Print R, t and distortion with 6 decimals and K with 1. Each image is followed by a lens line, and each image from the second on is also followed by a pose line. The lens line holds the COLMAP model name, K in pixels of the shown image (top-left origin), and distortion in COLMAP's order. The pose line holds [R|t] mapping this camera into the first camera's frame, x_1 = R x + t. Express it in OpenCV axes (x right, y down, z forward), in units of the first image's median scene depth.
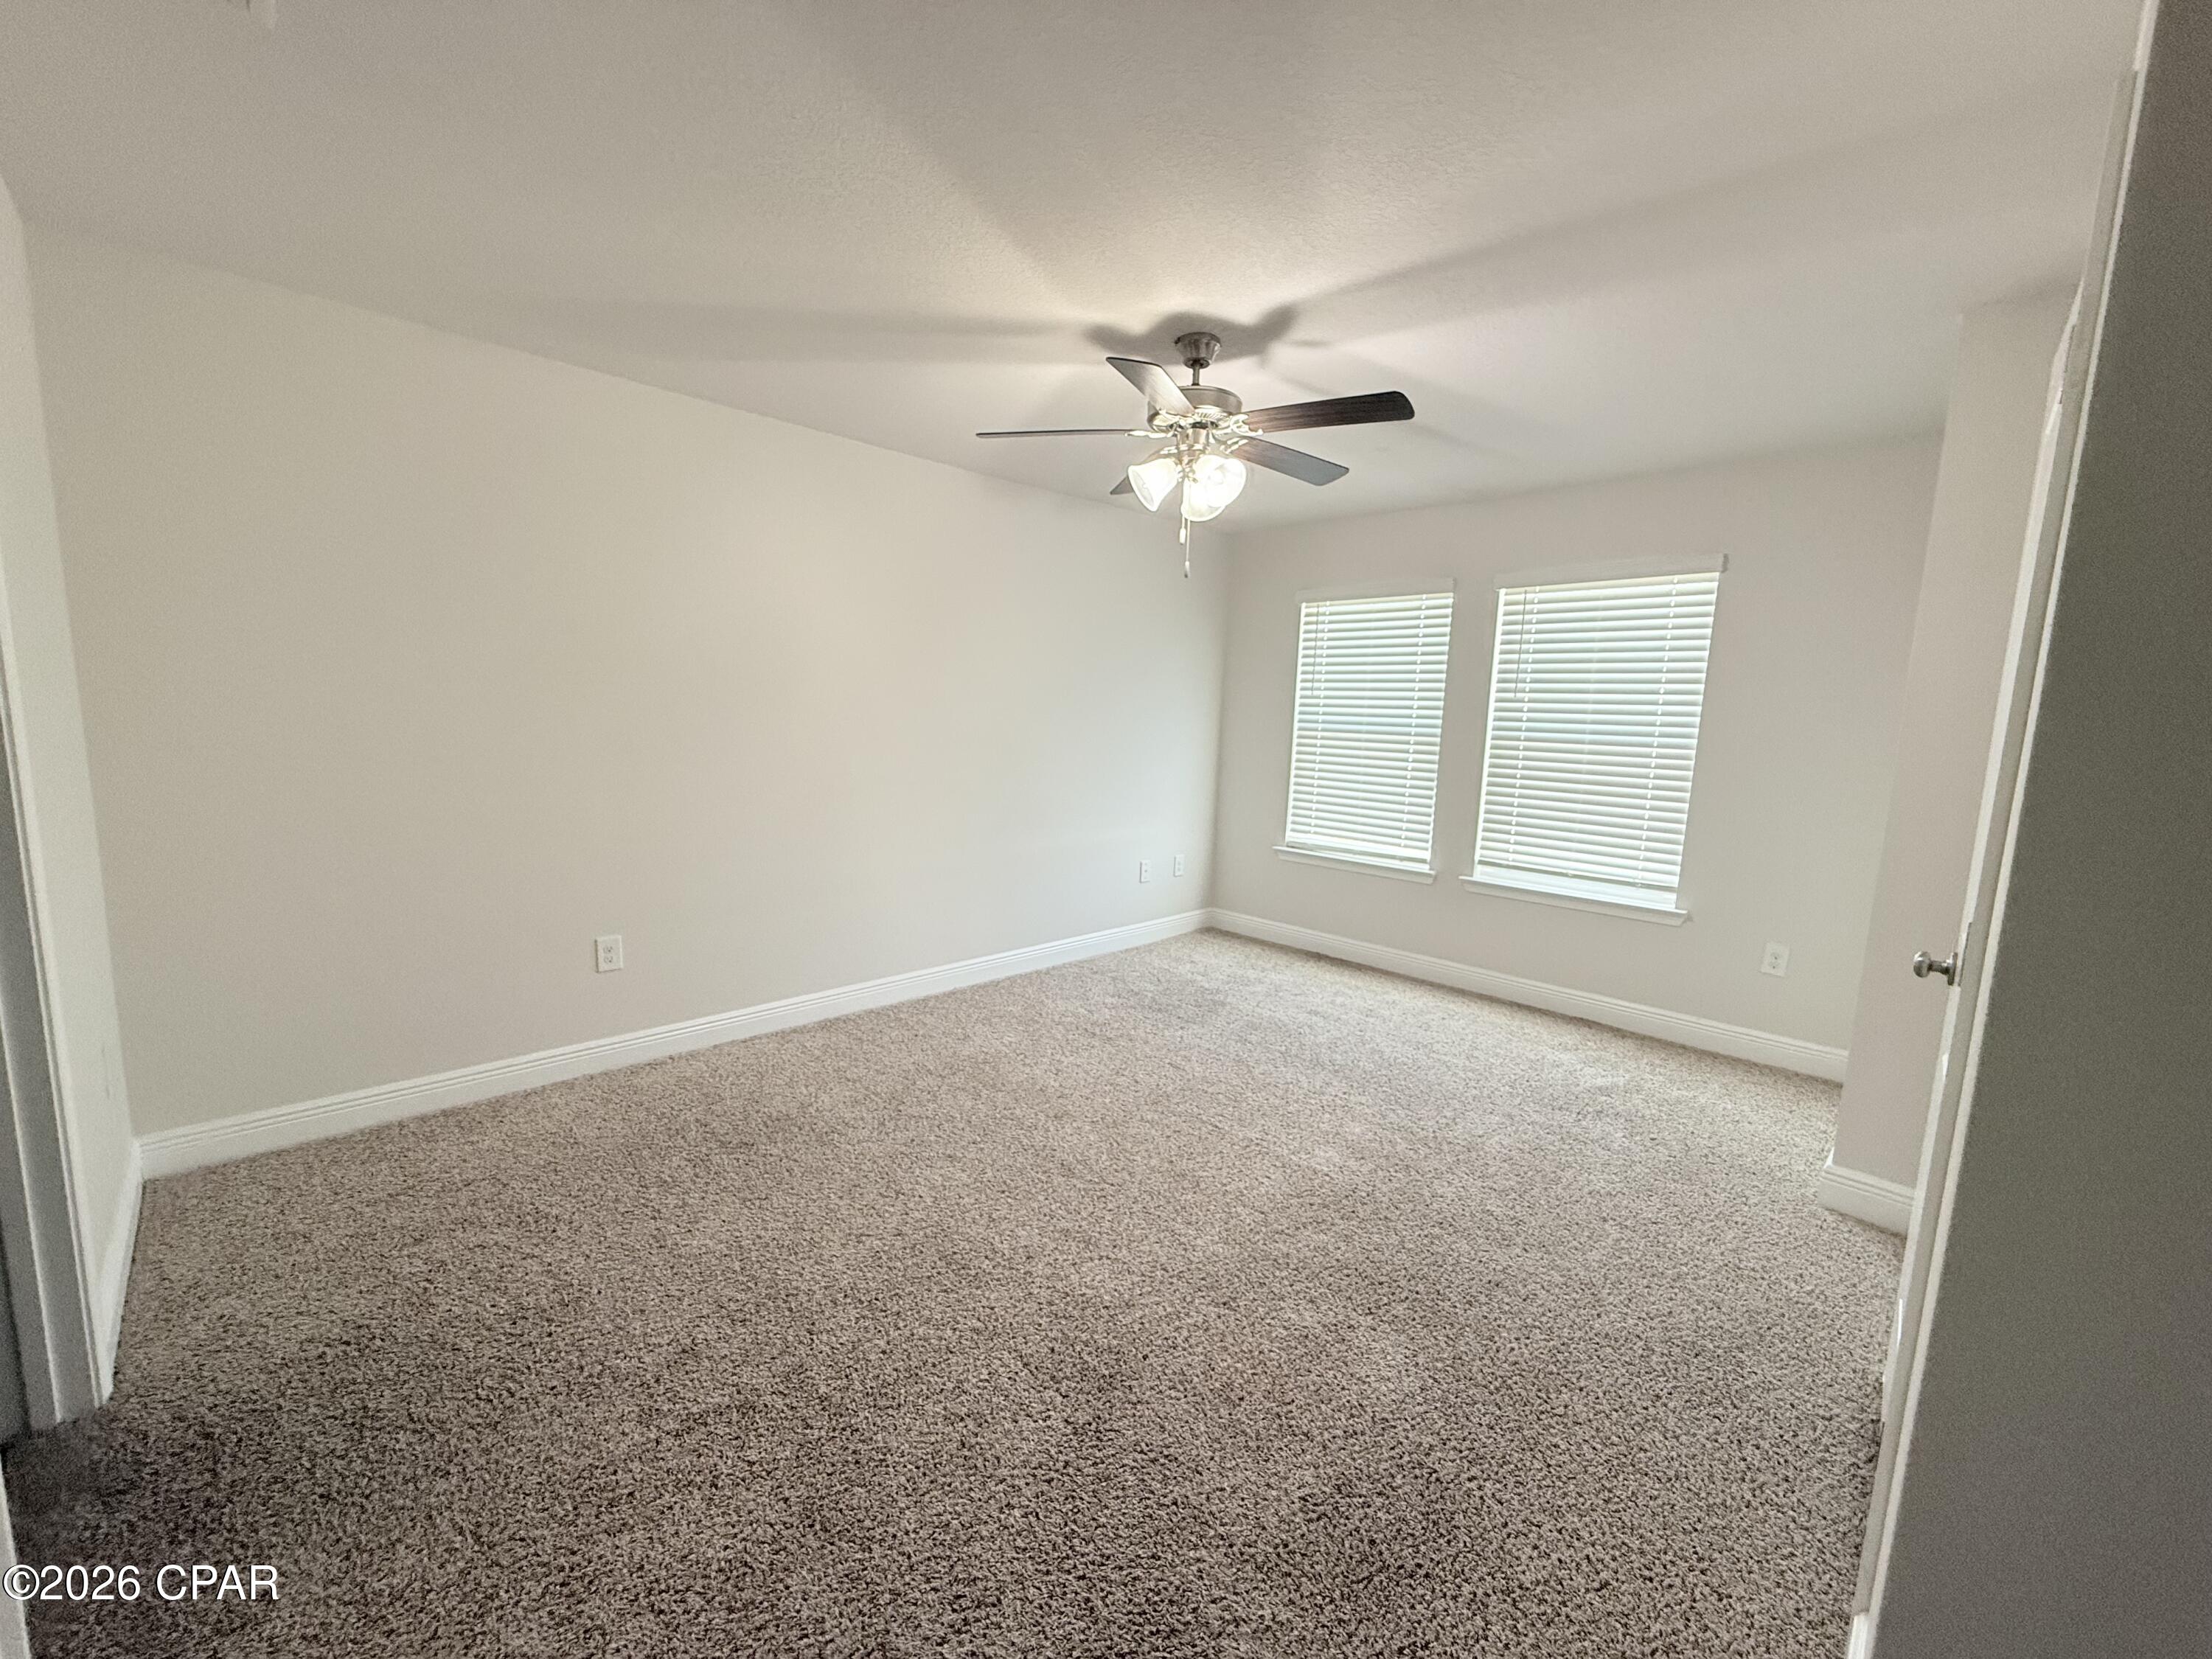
lens RADIAL K [[877.0, 0, 1086.2], [0, 877.0, 834.4], [0, 0, 1]] dist [0.002355, 0.000074]
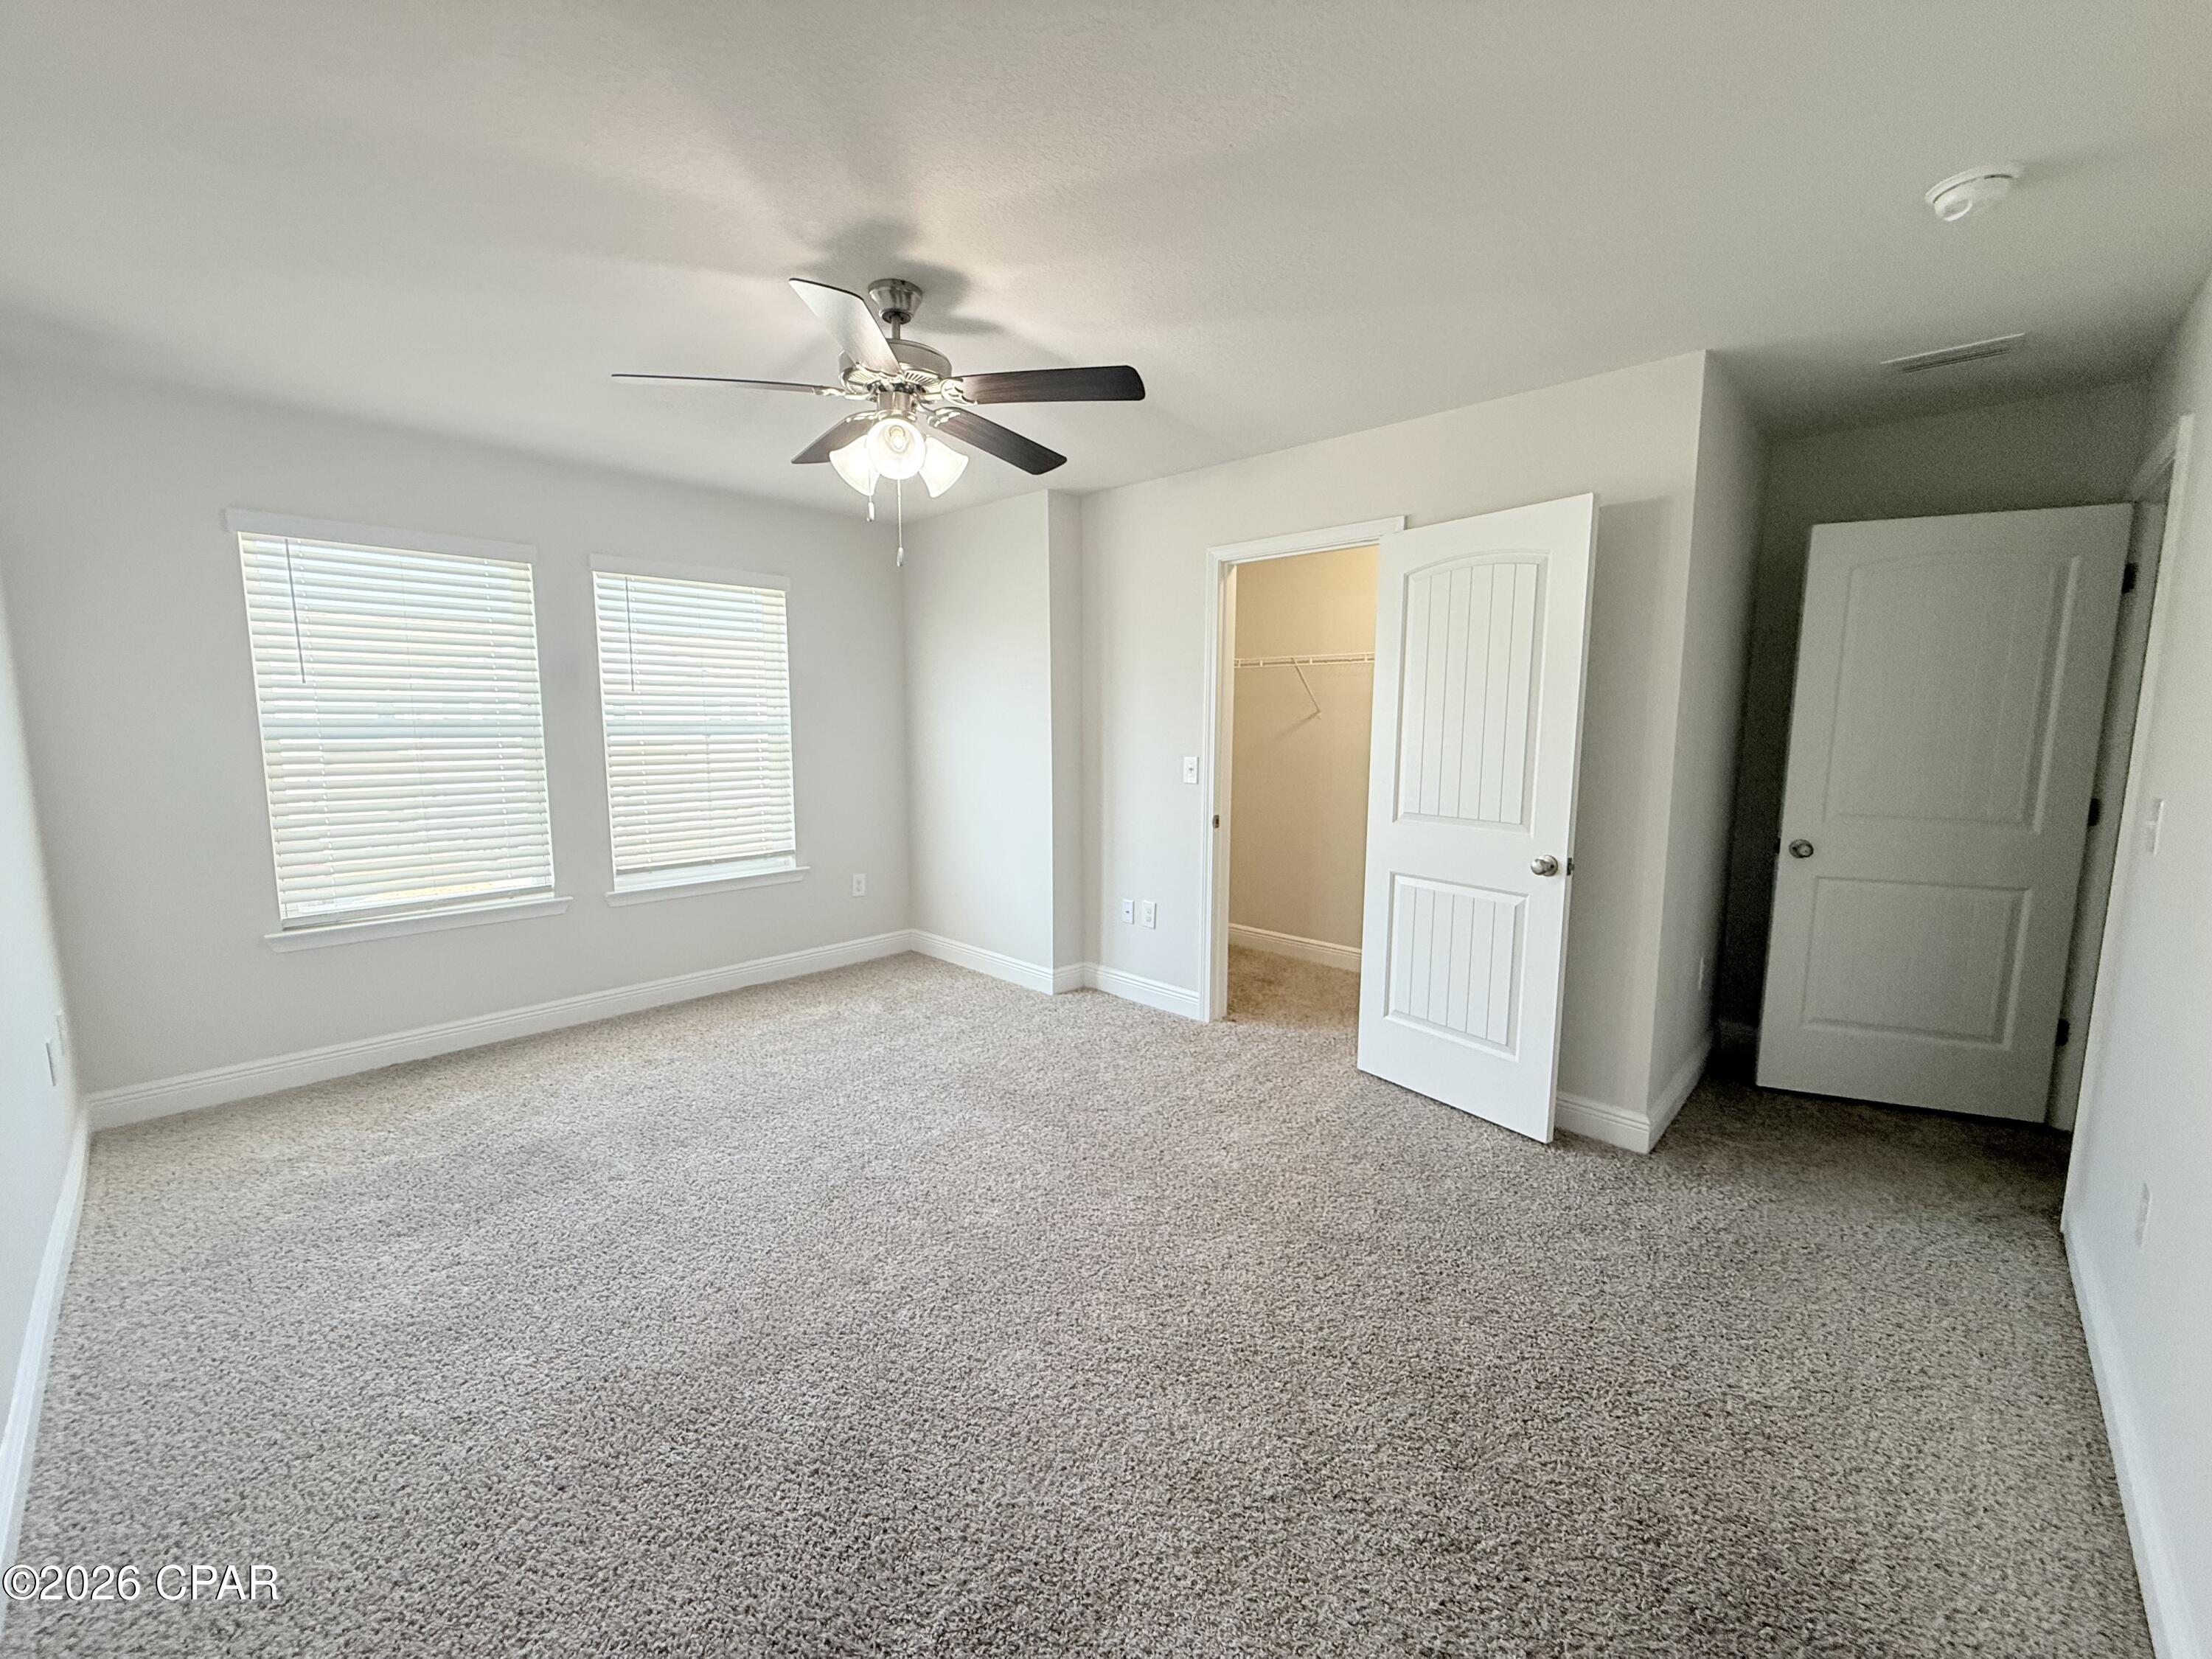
lens RADIAL K [[877.0, 0, 1102.8], [0, 877.0, 827.3], [0, 0, 1]] dist [0.002355, 0.000074]
pose [[-0.030903, -0.155779, 0.987308, -0.473272], [0.138157, 0.977633, 0.158576, -0.091870], [-0.989928, 0.141304, -0.008690, 0.517202]]
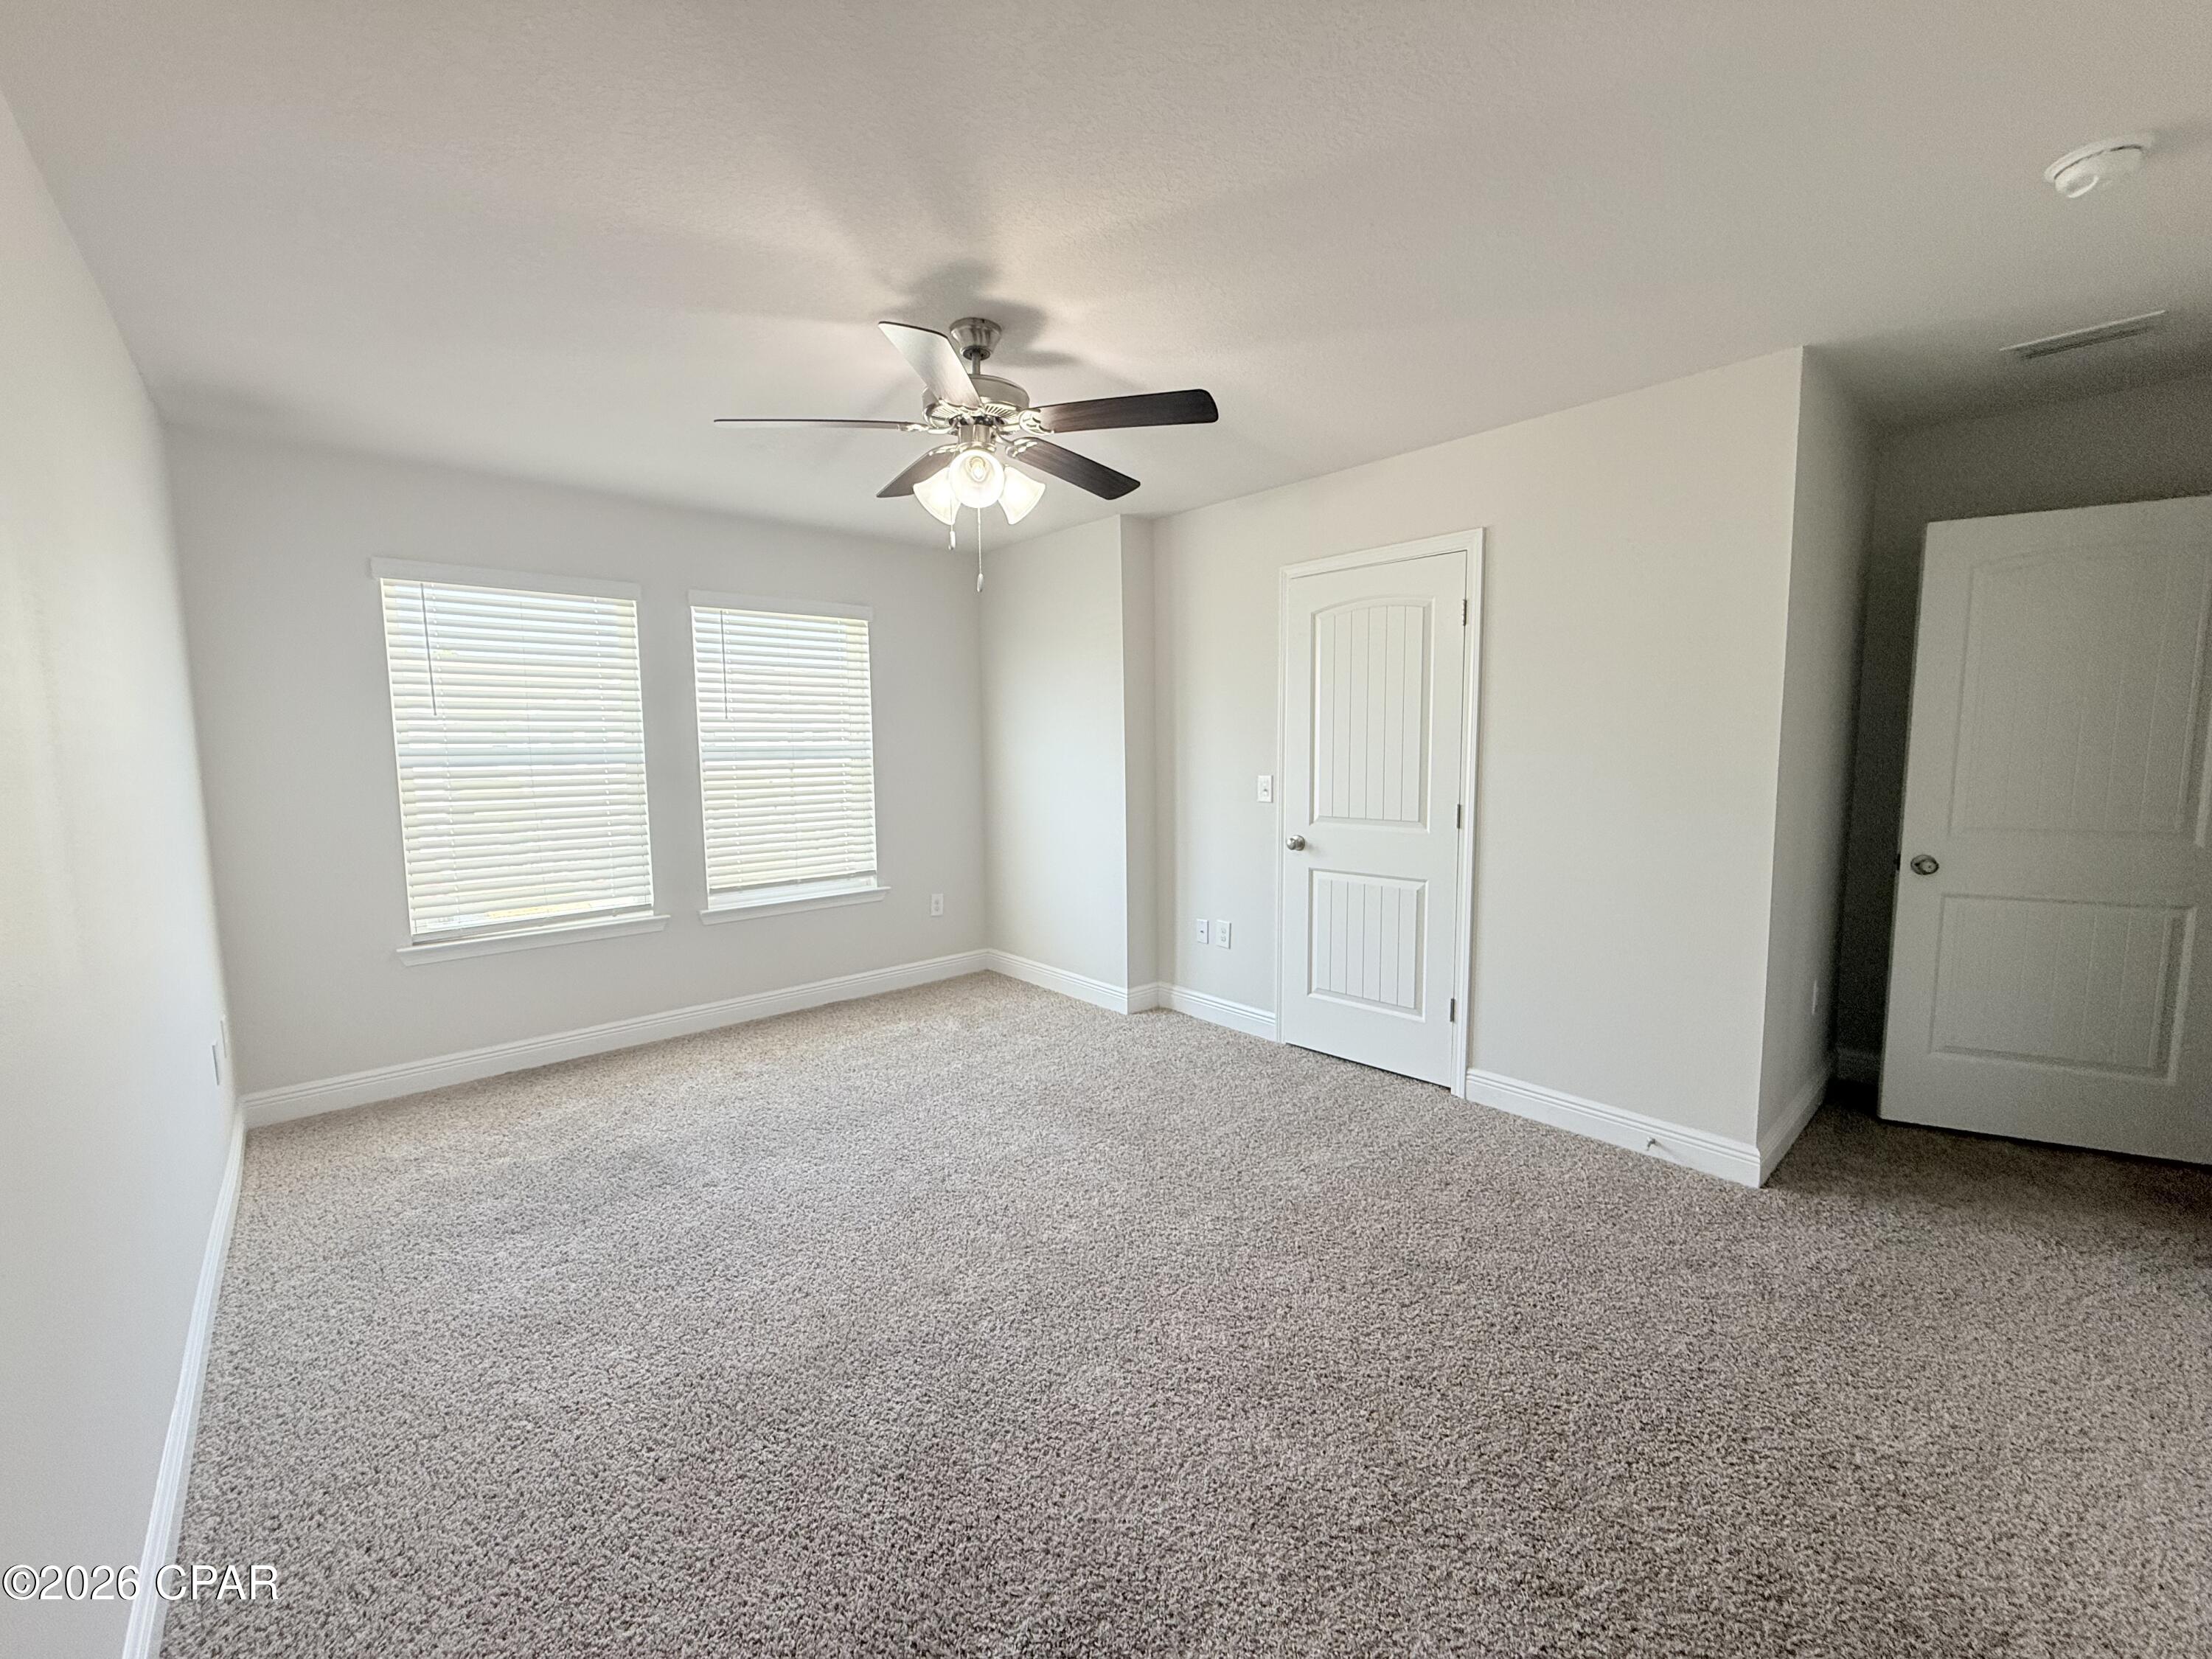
lens RADIAL K [[877.0, 0, 1103.3], [0, 877.0, 828.8], [0, 0, 1]] dist [0.002355, 0.000074]
pose [[0.047628, -0.130444, 0.990311, -0.479077], [0.154185, 0.980514, 0.121738, -0.088370], [-0.986893, 0.146893, 0.066812, 0.521119]]
